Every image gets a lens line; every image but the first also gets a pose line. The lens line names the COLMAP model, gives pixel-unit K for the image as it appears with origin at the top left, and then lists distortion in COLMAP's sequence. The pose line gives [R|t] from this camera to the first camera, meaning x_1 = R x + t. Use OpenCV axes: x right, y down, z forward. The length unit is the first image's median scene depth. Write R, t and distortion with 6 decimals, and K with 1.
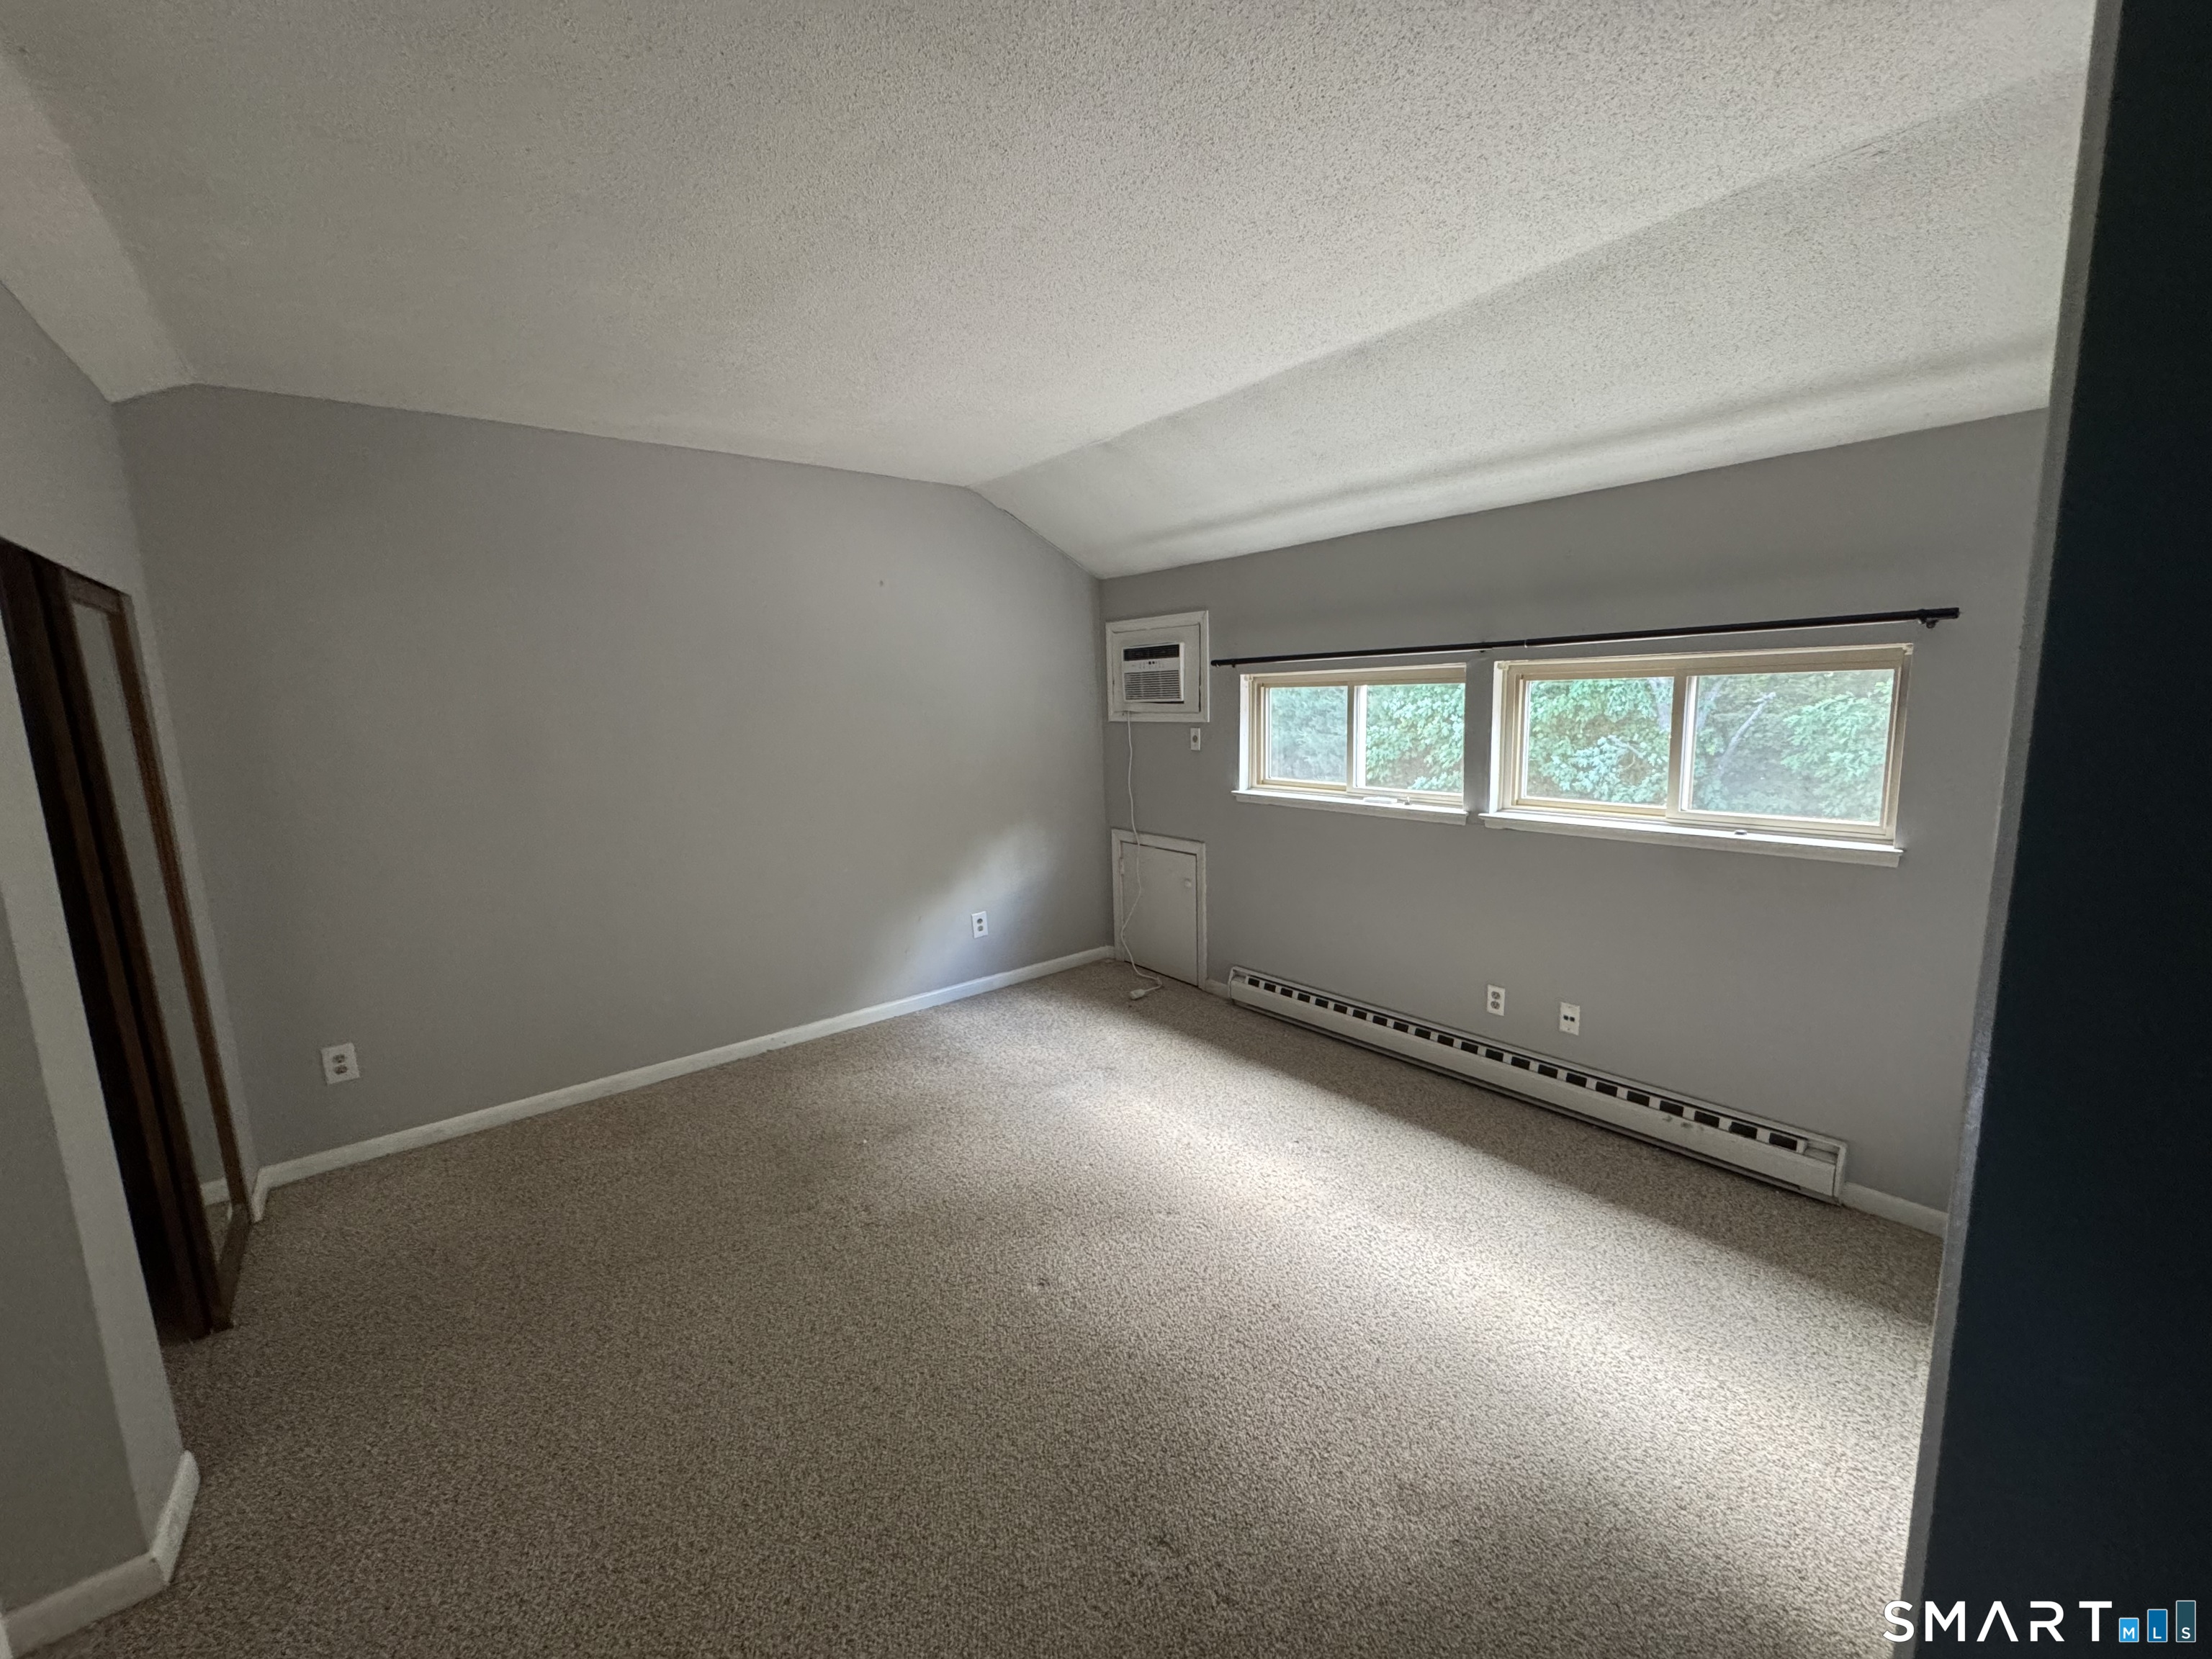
lens RADIAL K [[894.0, 0, 1123.0], [0, 894.0, 833.2], [0, 0, 1]] dist [-0.003001, 0.000329]
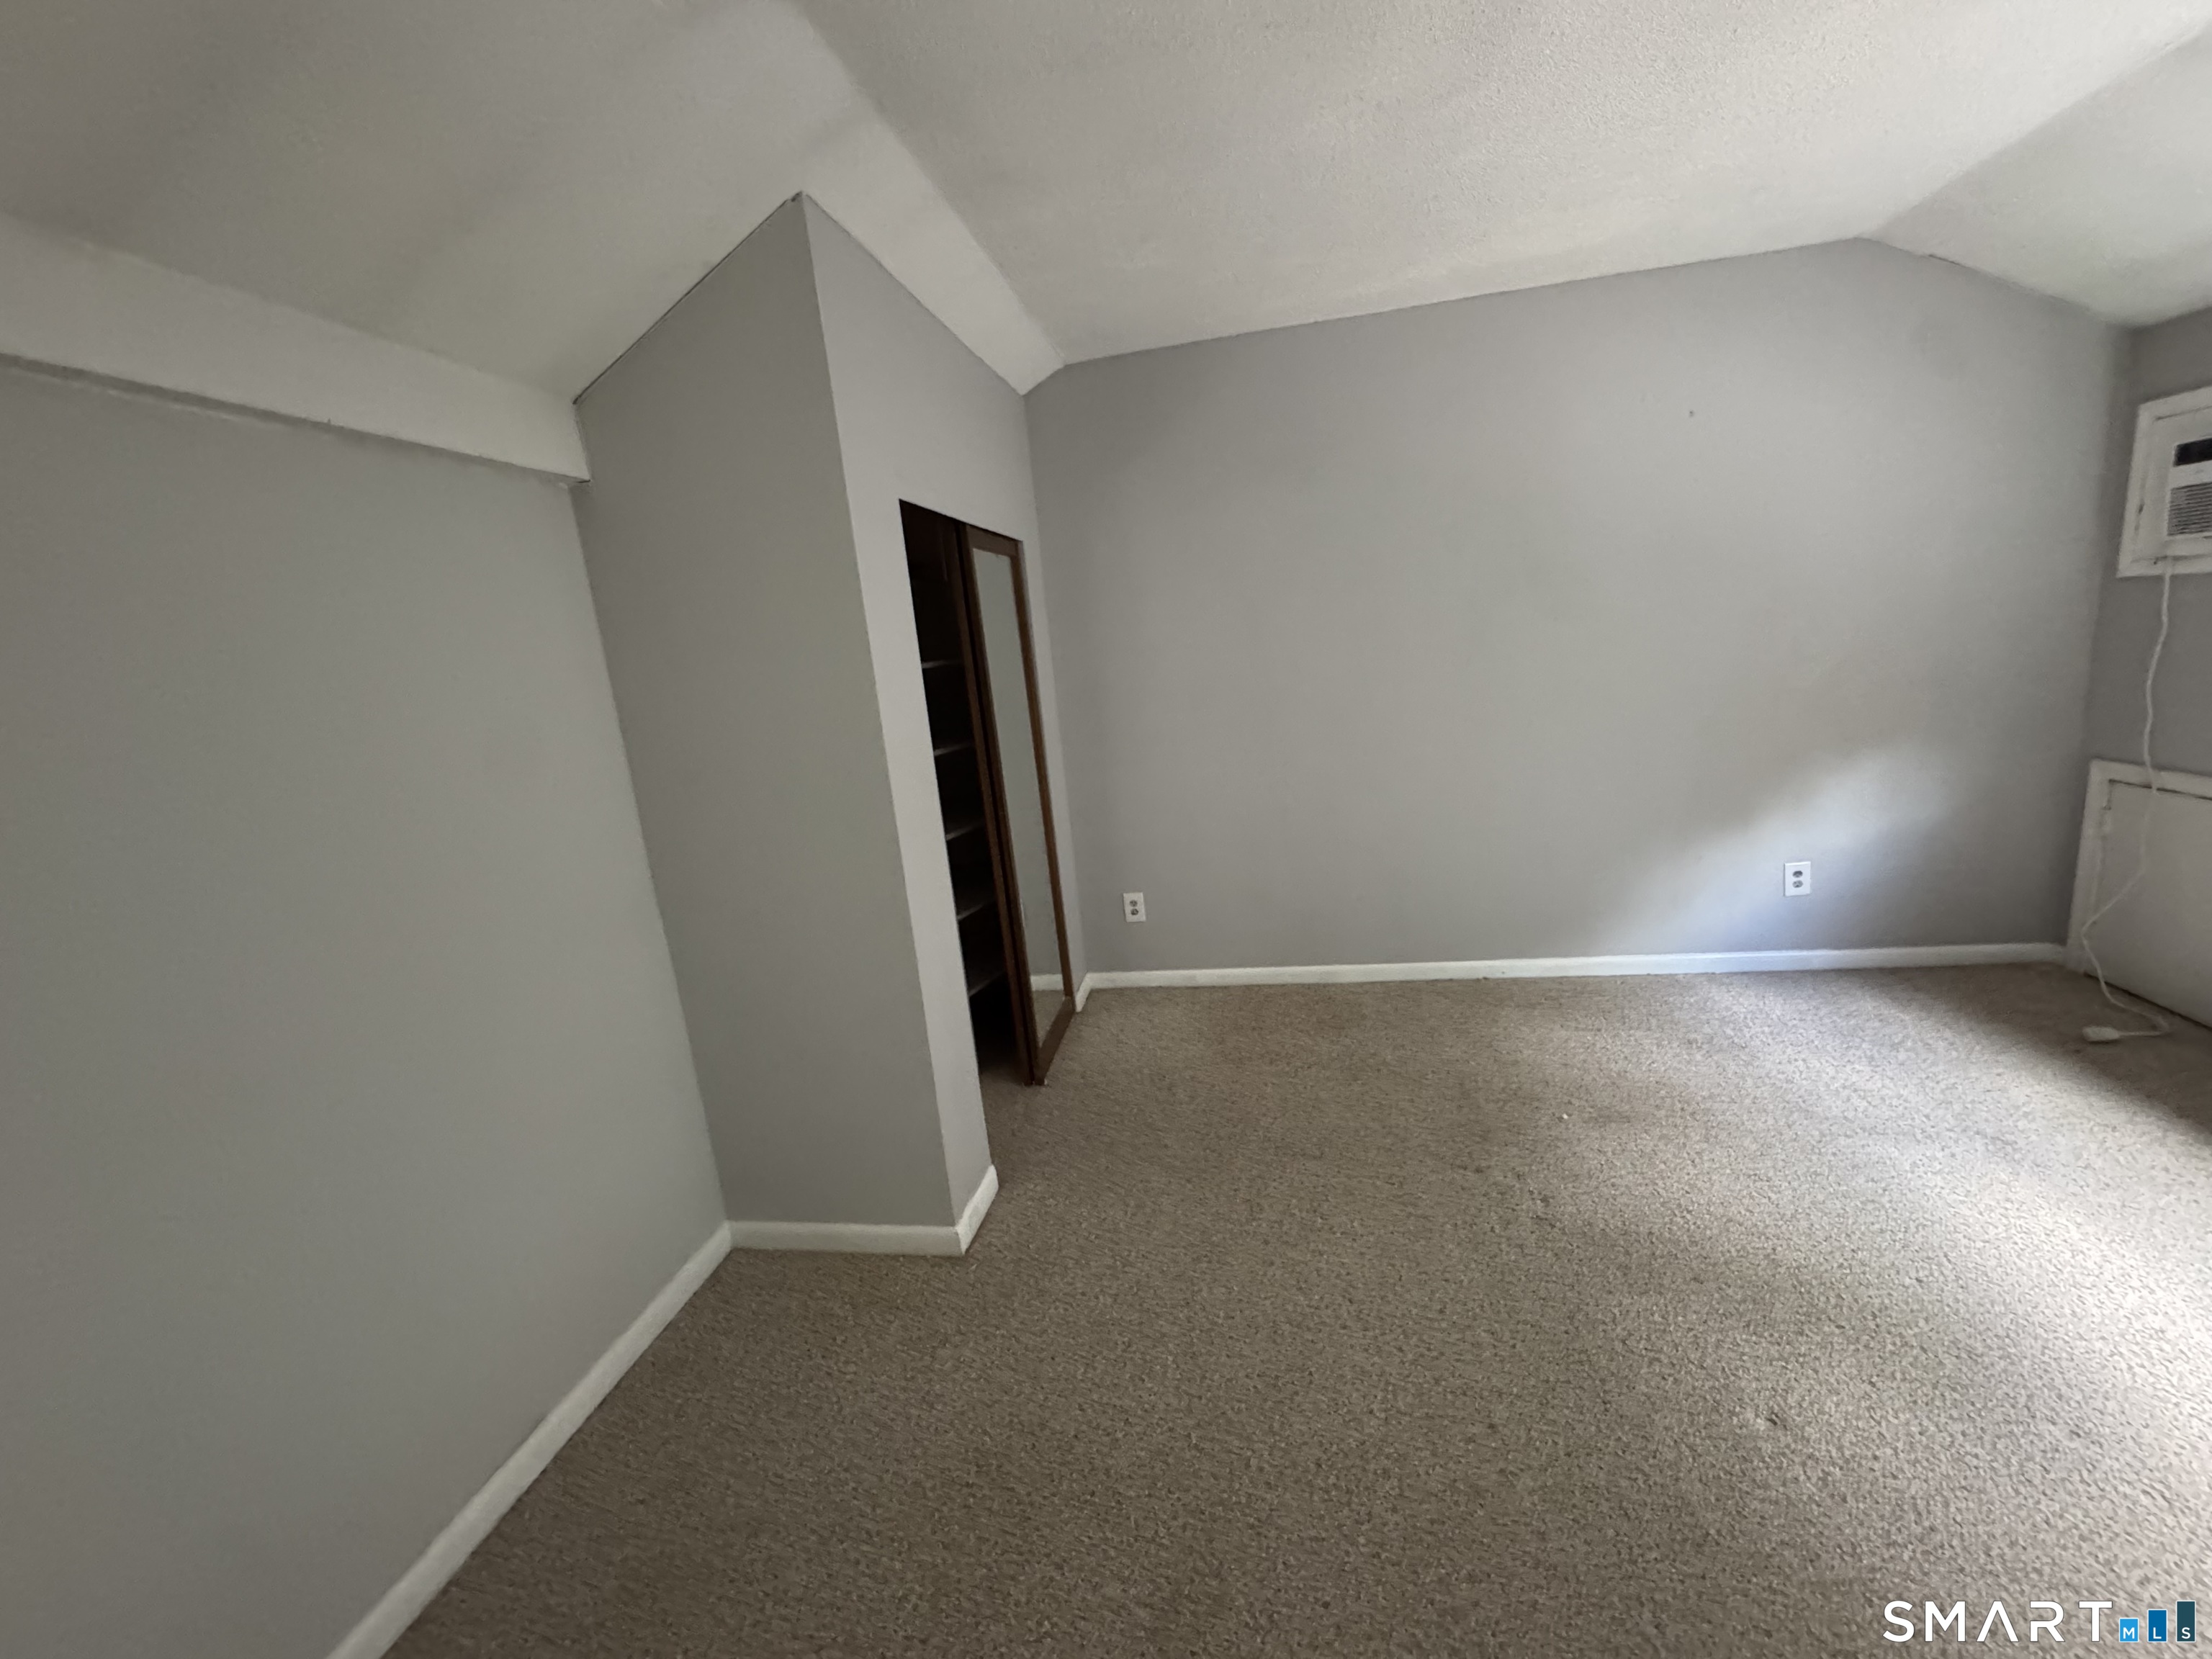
lens RADIAL K [[894.0, 0, 1099.7], [0, 894.0, 829.0], [0, 0, 1]] dist [-0.003001, 0.000329]
pose [[0.641579, 0.123601, -0.757033, 0.029523], [-0.042595, 0.991150, 0.125727, -0.007008], [0.765873, -0.048419, 0.641166, 0.143446]]
